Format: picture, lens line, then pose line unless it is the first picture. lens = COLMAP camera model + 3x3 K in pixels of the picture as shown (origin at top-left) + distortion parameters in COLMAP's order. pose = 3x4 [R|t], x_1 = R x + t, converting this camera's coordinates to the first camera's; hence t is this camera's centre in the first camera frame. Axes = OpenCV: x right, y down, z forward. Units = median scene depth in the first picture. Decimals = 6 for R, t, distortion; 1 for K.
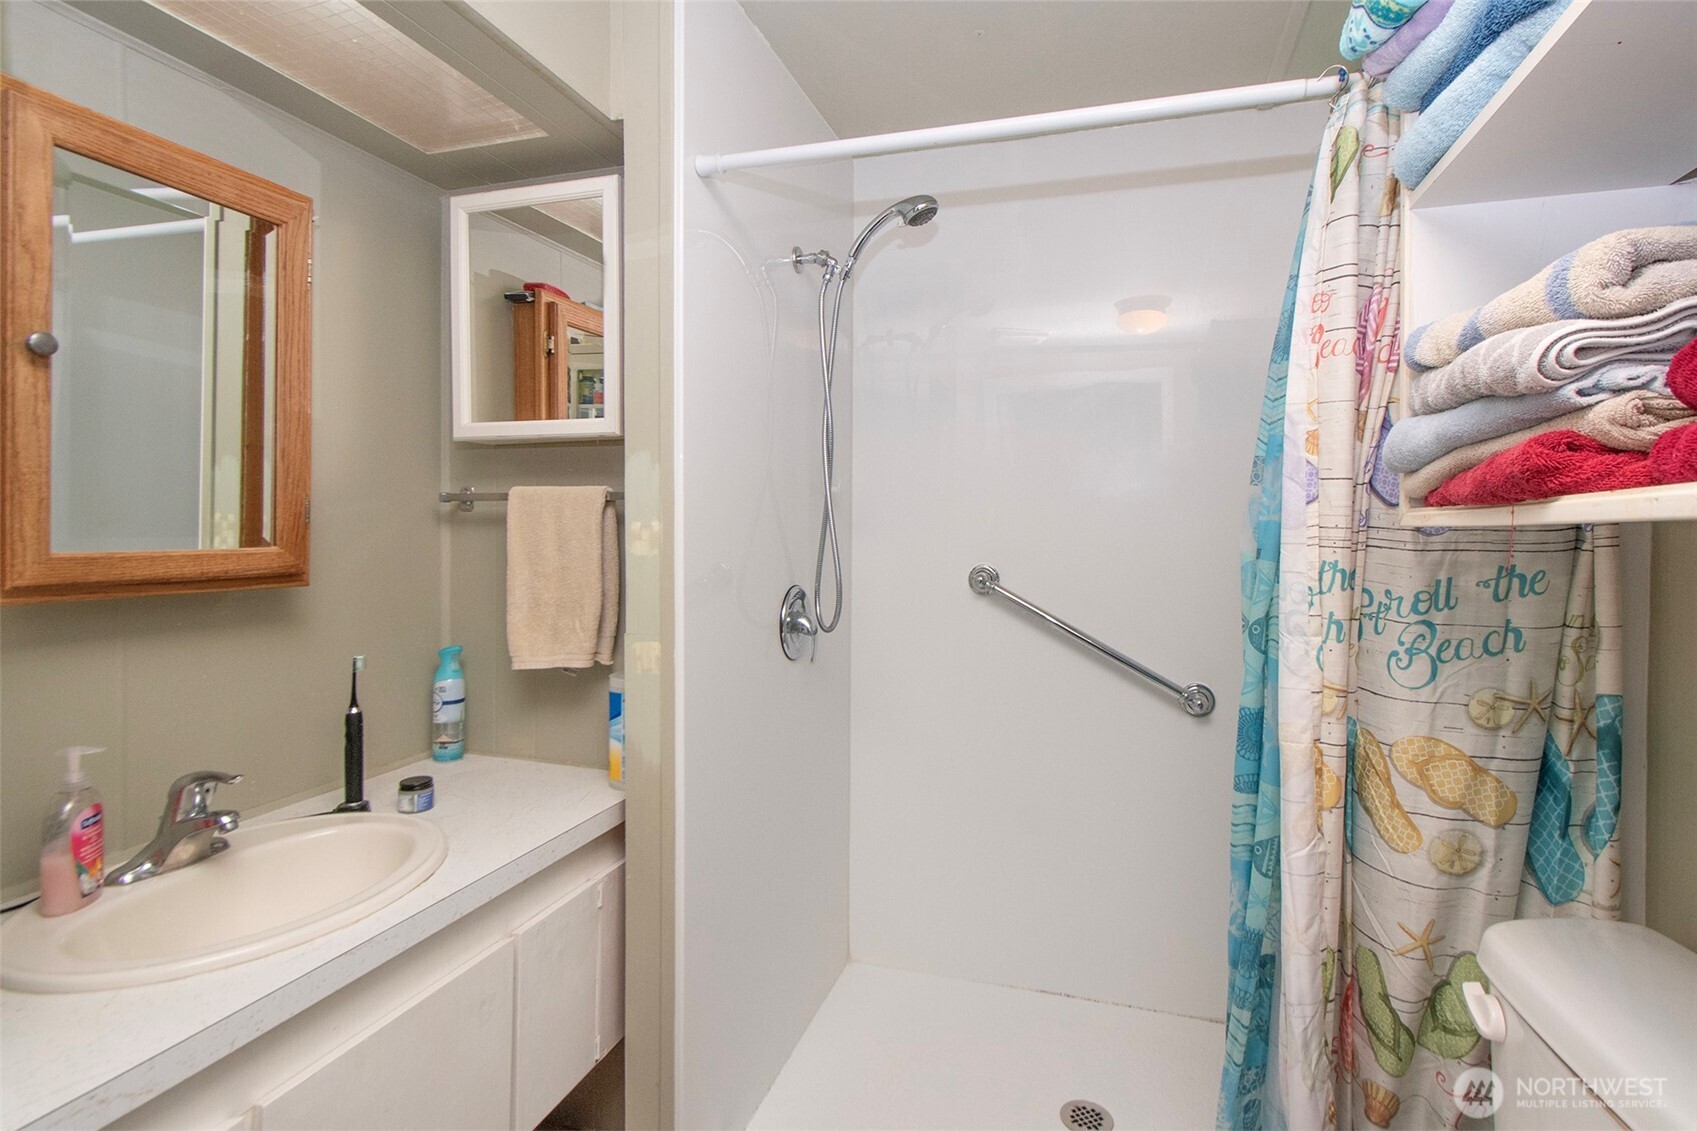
lens RADIAL K [[853.4, 0, 852.9], [0, 853.4, 525.2], [0, 0, 1]] dist [0.000540, -0.001517]
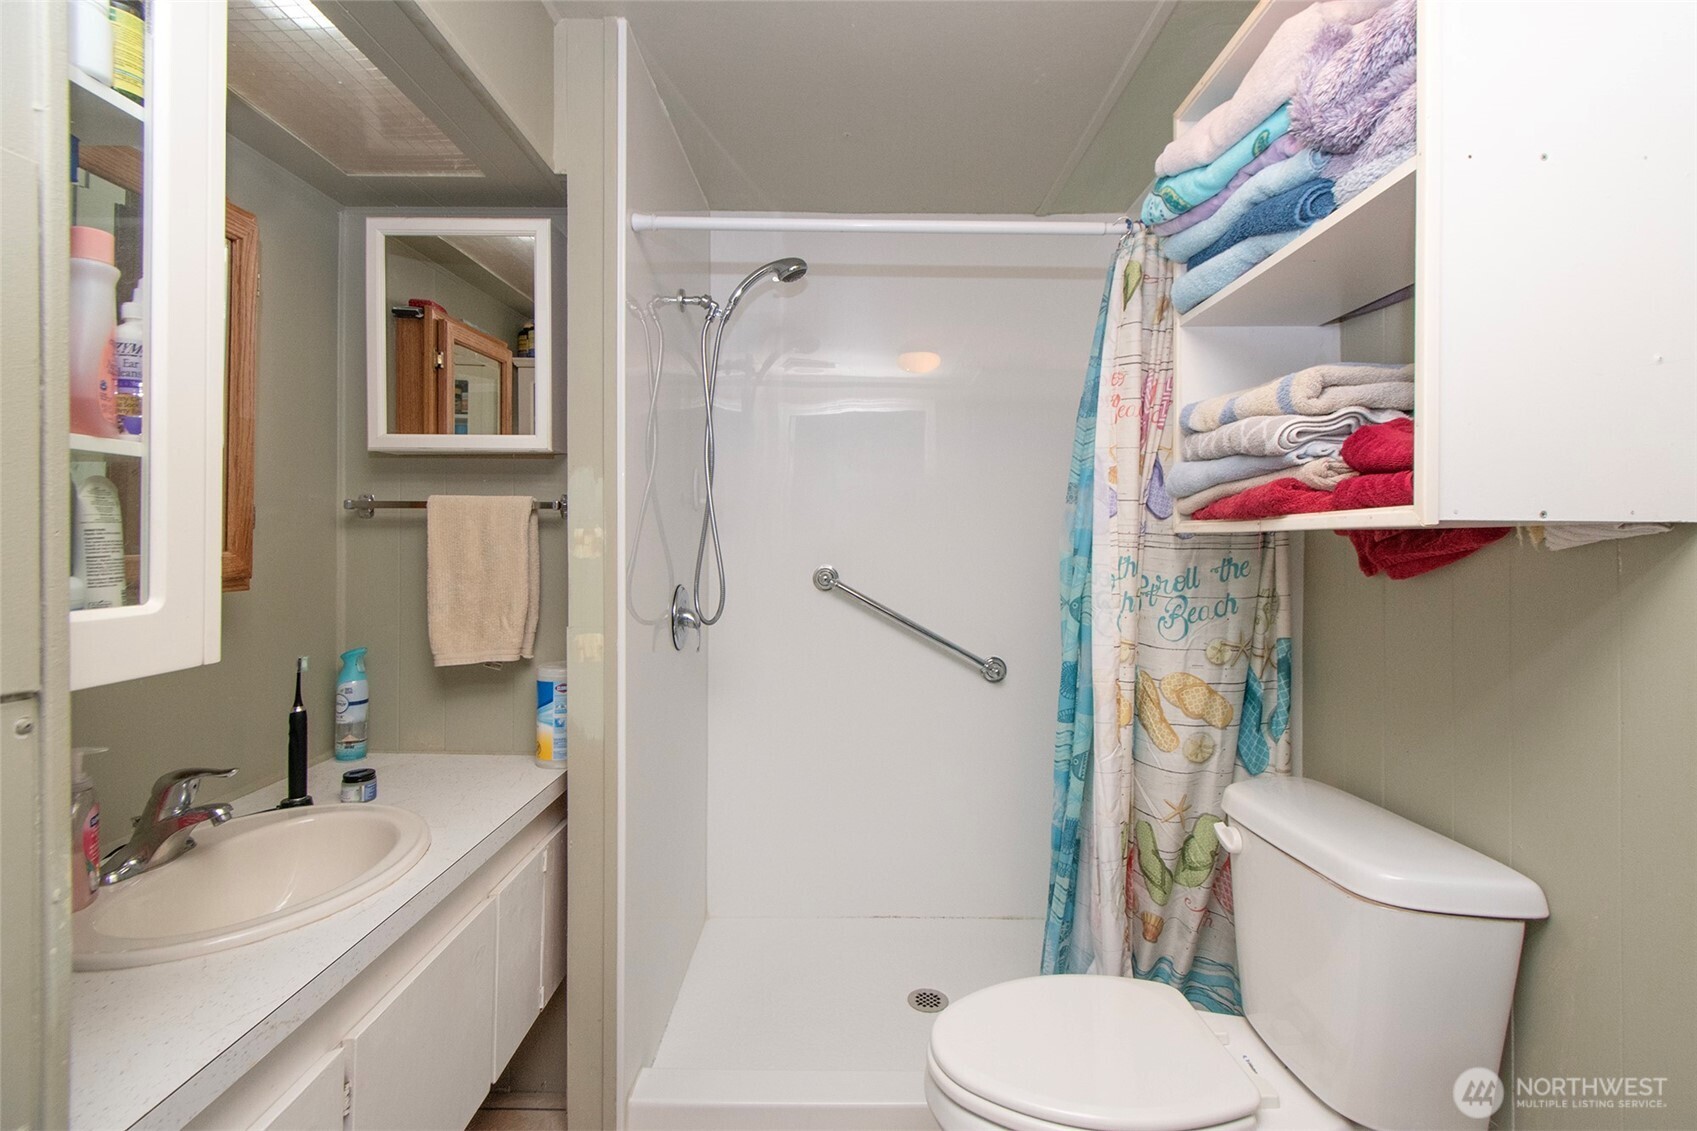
lens RADIAL K [[812.4, 0, 853.1], [0, 812.4, 529.2], [0, 0, 1]] dist [0.001729, 0.000099]
pose [[0.954425, 0.002720, 0.298440, -0.296078], [-0.000907, 0.999980, -0.006212, 0.004173], [-0.298451, 0.005658, 0.954408, -0.187716]]
